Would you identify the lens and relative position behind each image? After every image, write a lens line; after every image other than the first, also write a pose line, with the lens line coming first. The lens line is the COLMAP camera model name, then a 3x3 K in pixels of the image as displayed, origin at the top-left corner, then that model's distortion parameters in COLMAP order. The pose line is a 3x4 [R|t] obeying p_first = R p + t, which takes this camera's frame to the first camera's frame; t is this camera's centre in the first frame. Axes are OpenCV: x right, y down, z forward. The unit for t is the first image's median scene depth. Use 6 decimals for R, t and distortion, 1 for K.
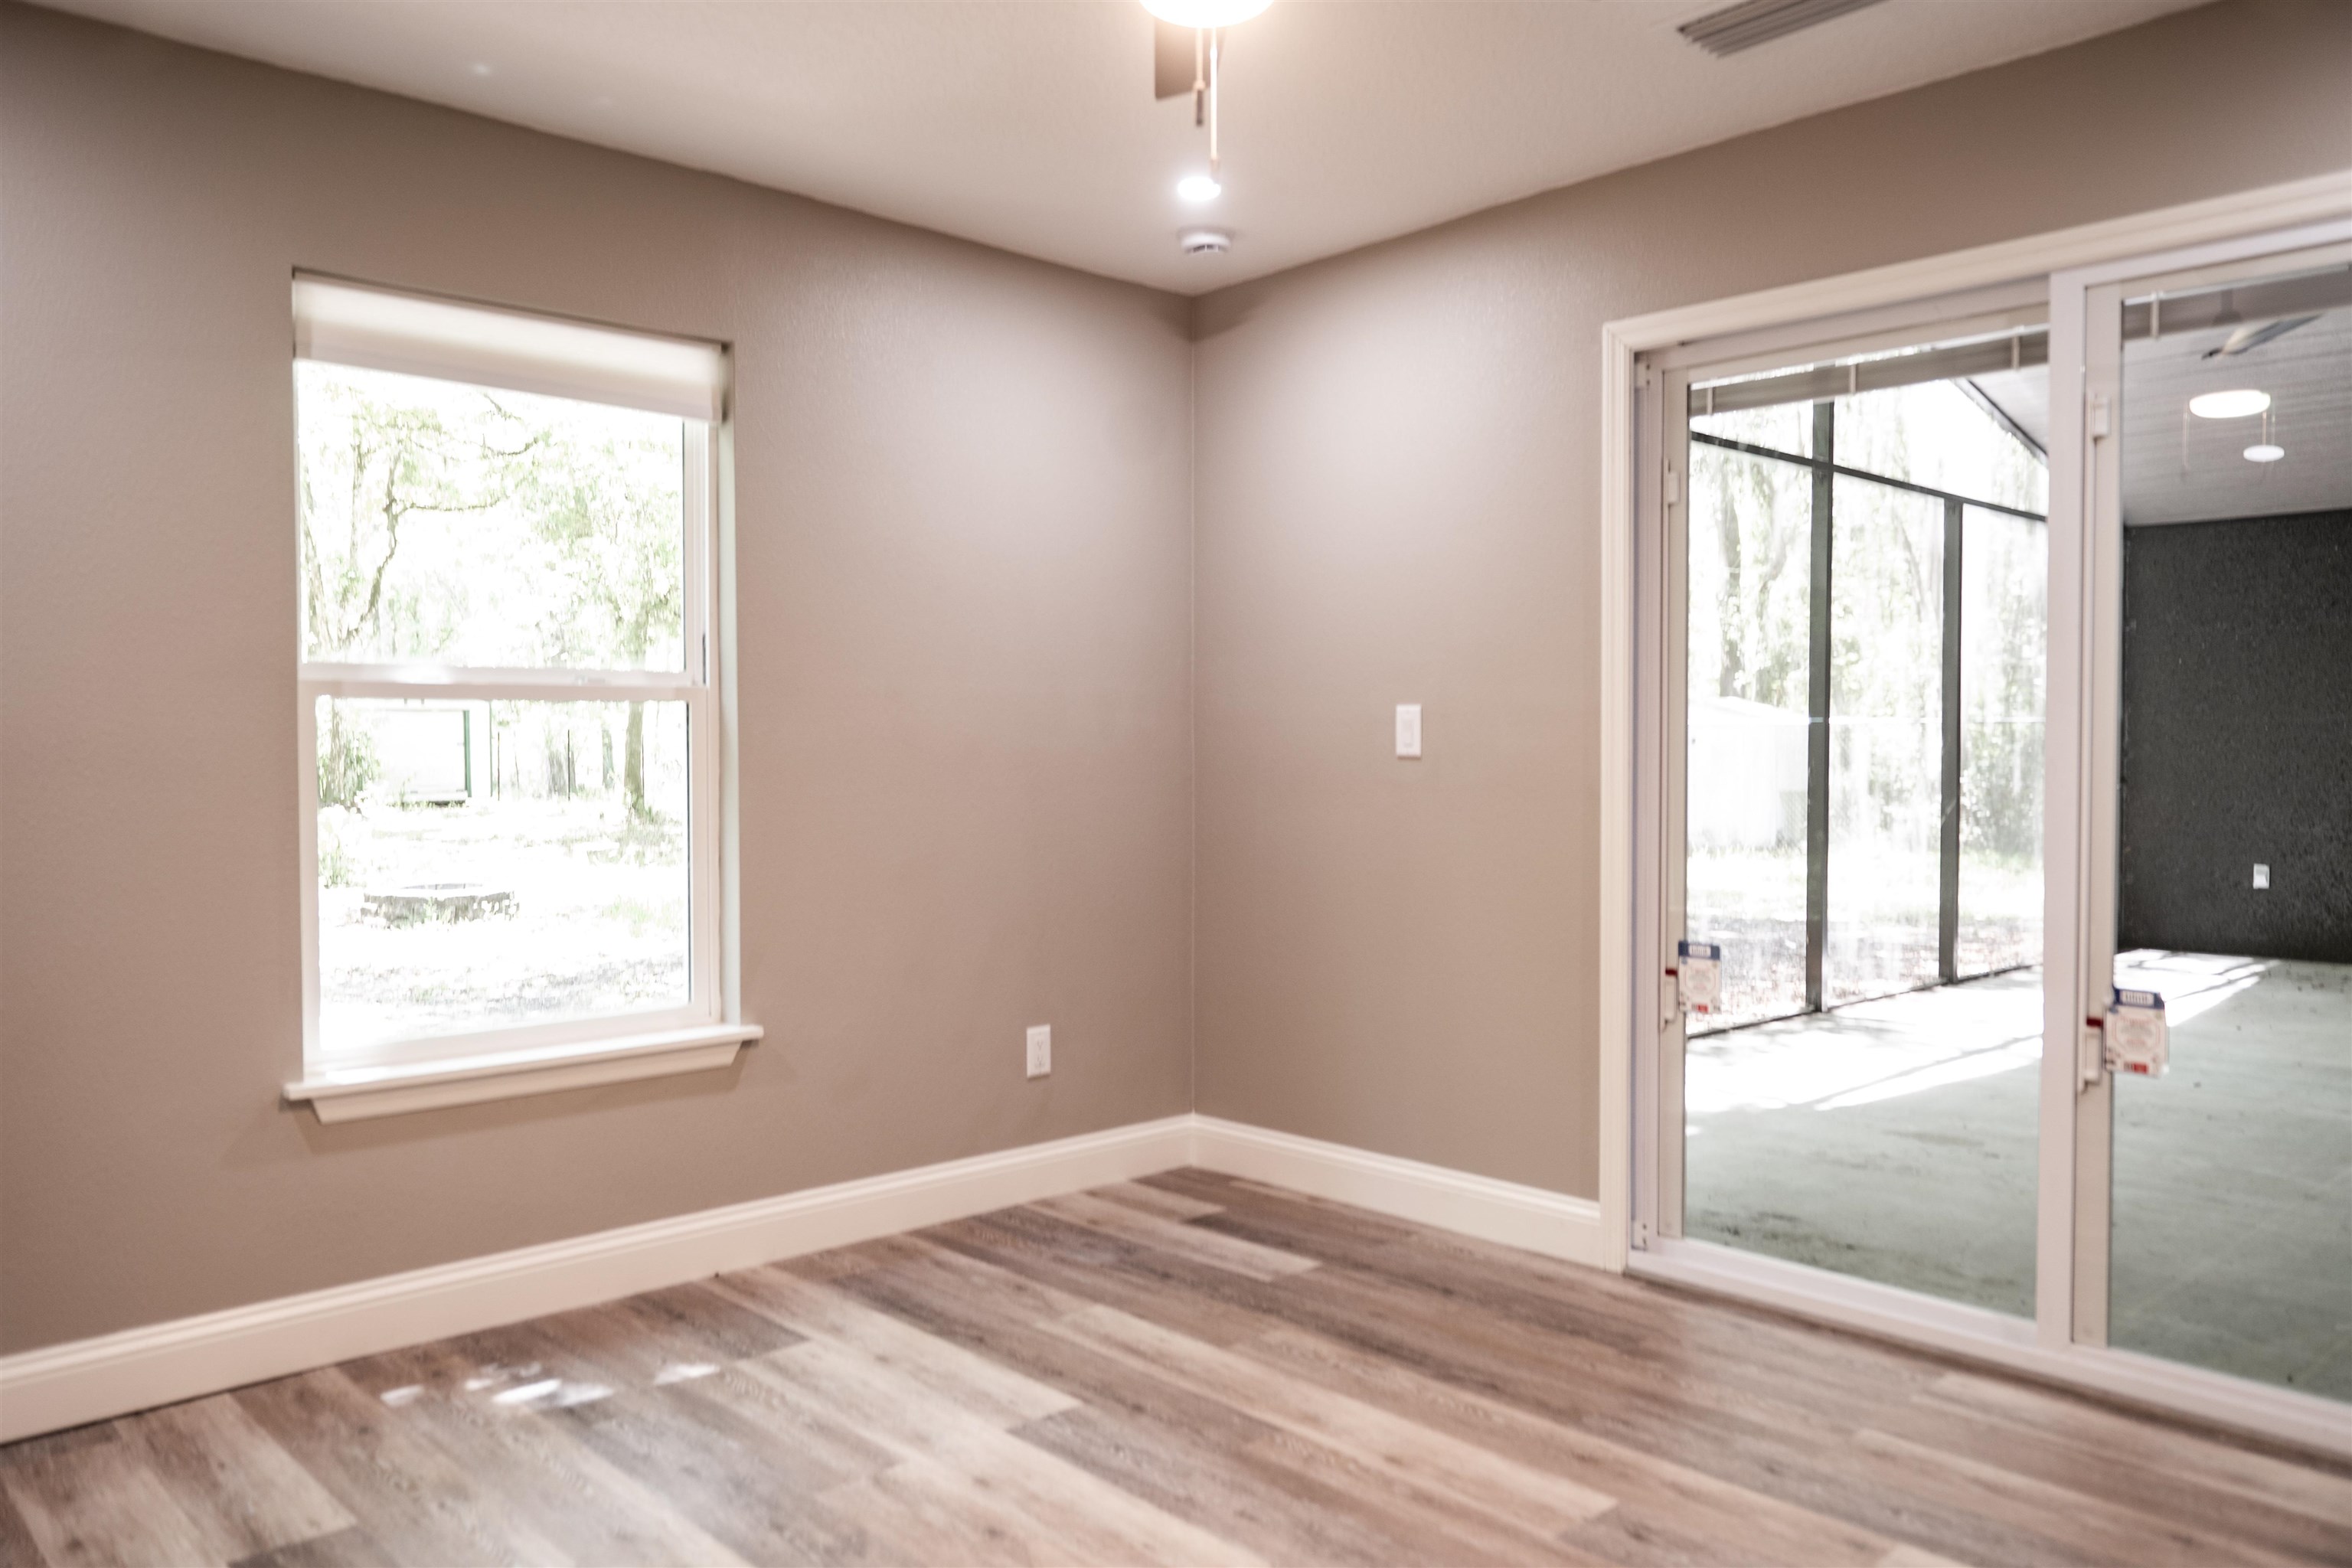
lens RADIAL K [[1639.4, 0, 1200.1], [0, 1639.4, 798.1], [0, 0, 1]] dist [0.009450, -0.005654]
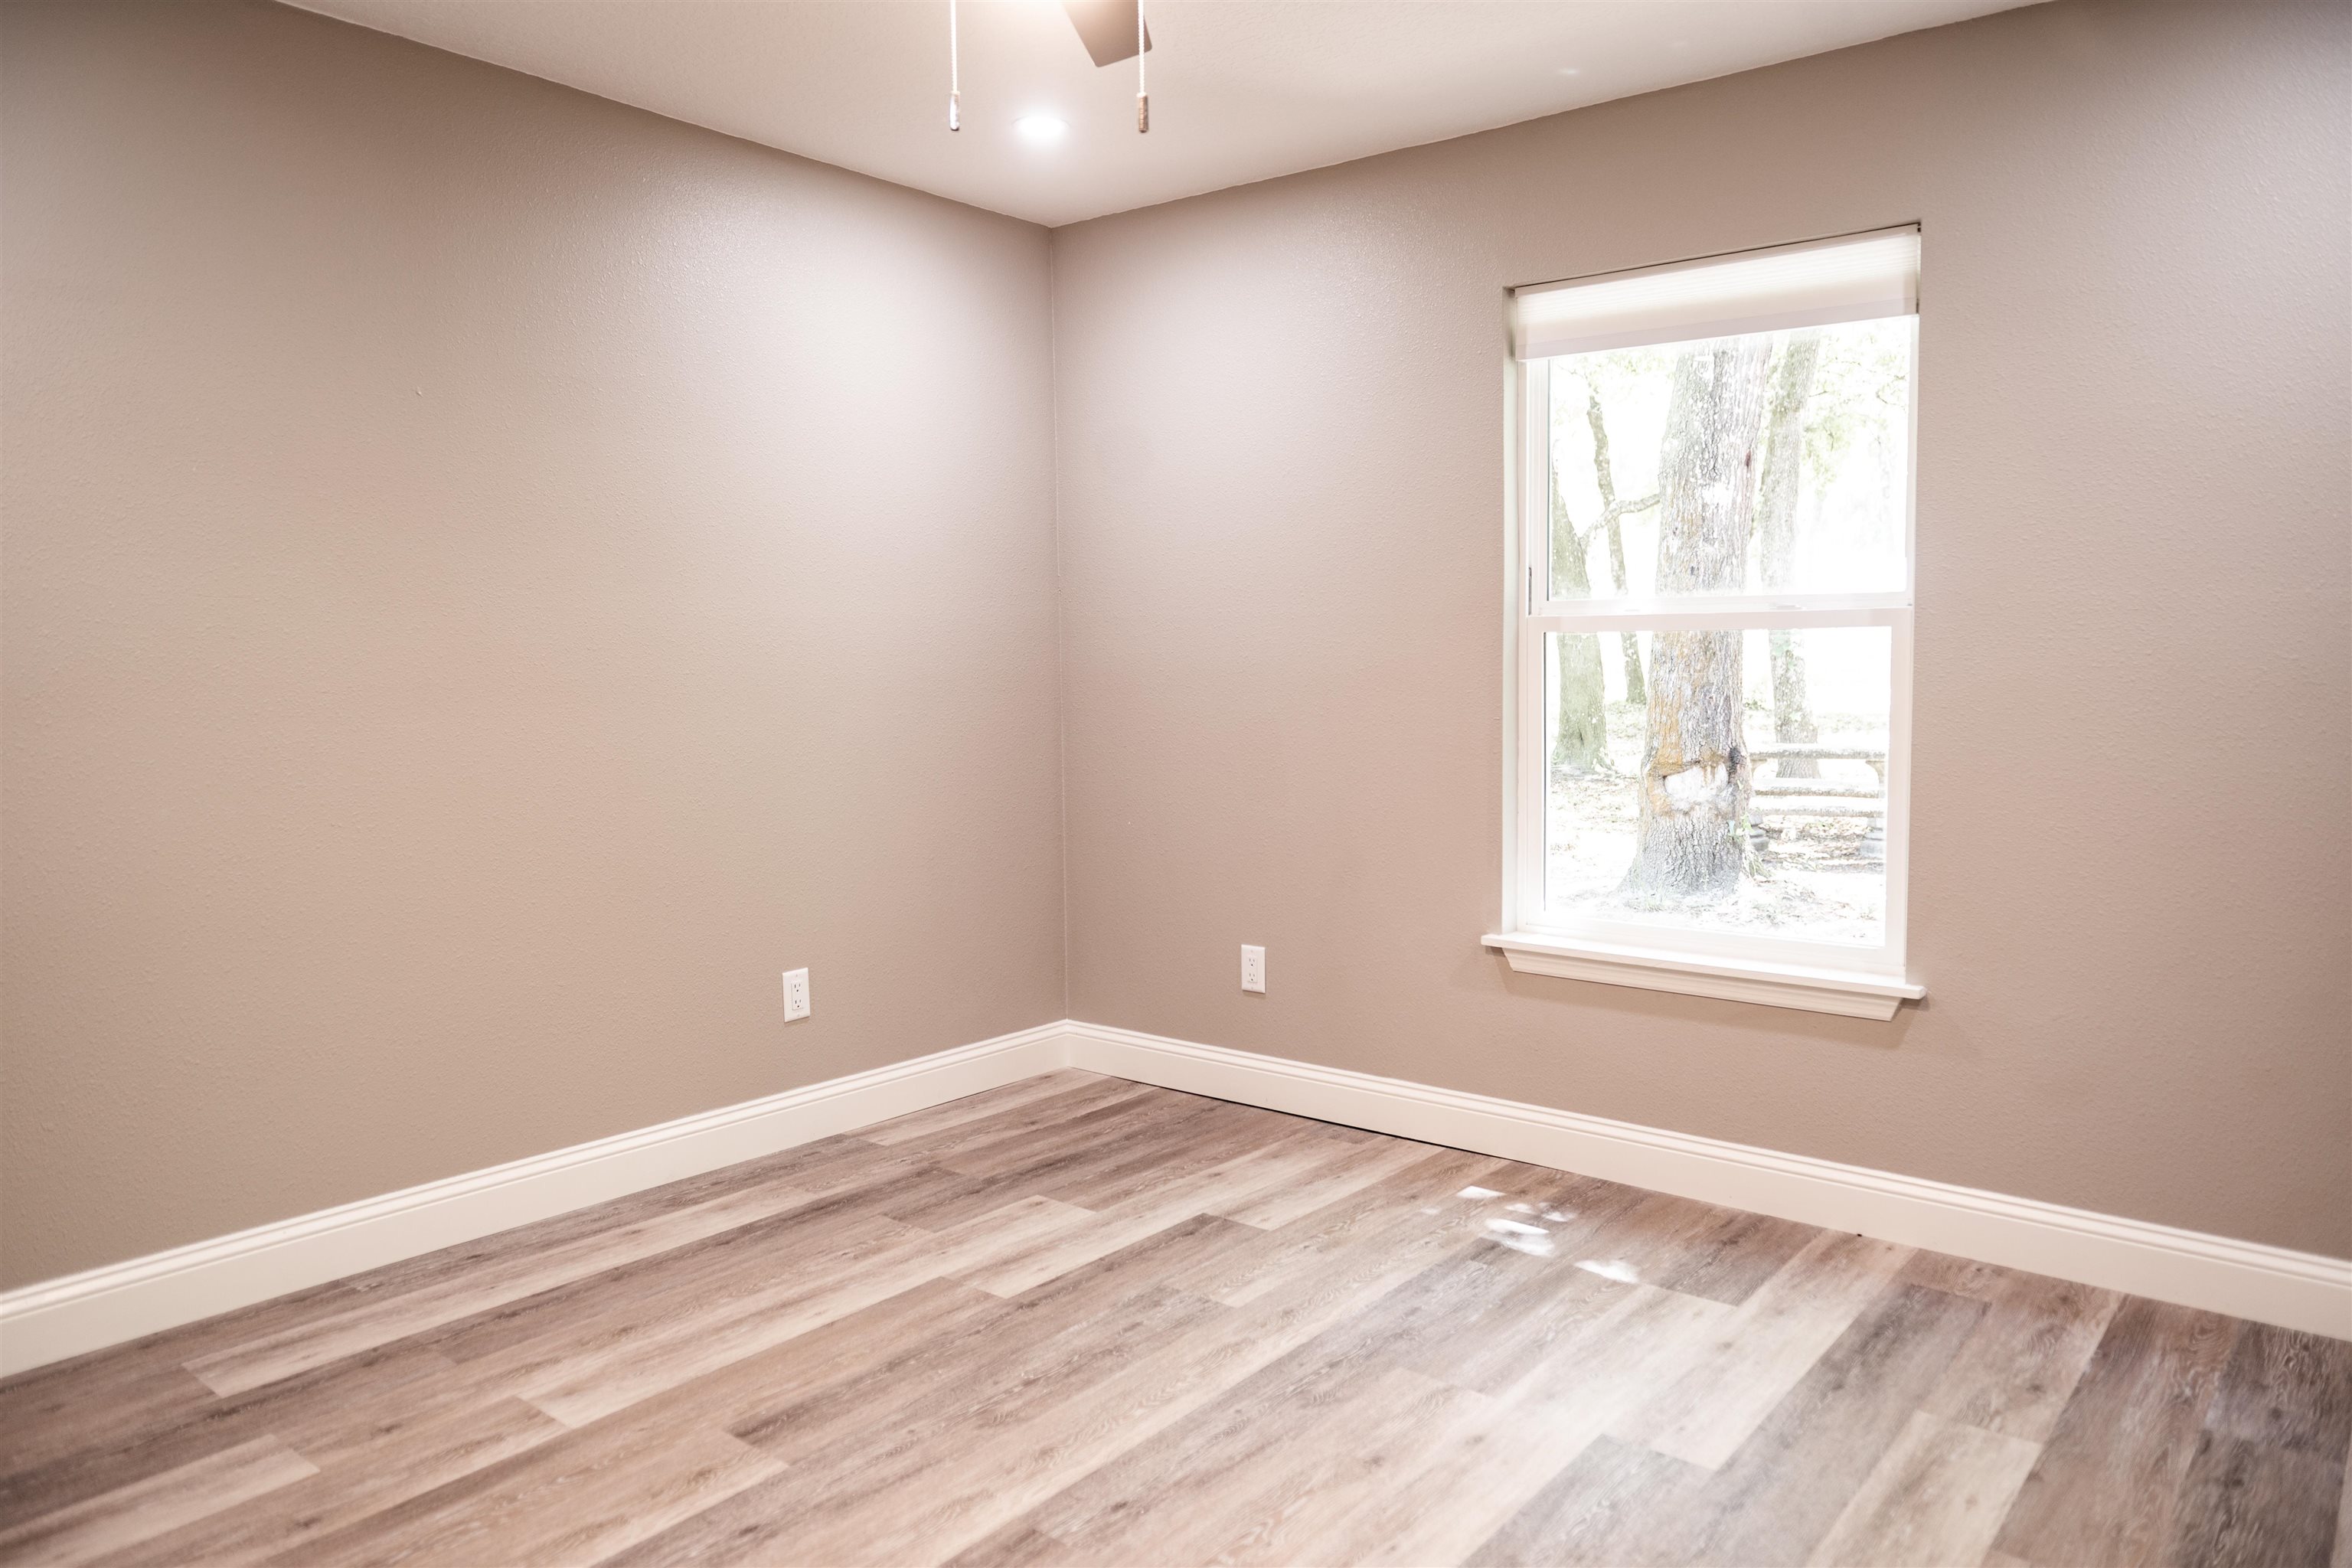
lens RADIAL K [[1639.4, 0, 1199.8], [0, 1639.4, 763.4], [0, 0, 1]] dist [0.009450, -0.005654]
pose [[0.154430, 0.084624, -0.984373, 0.663701], [-0.019723, 0.996391, 0.082563, -0.060588], [0.987807, 0.006665, 0.155542, 0.568740]]
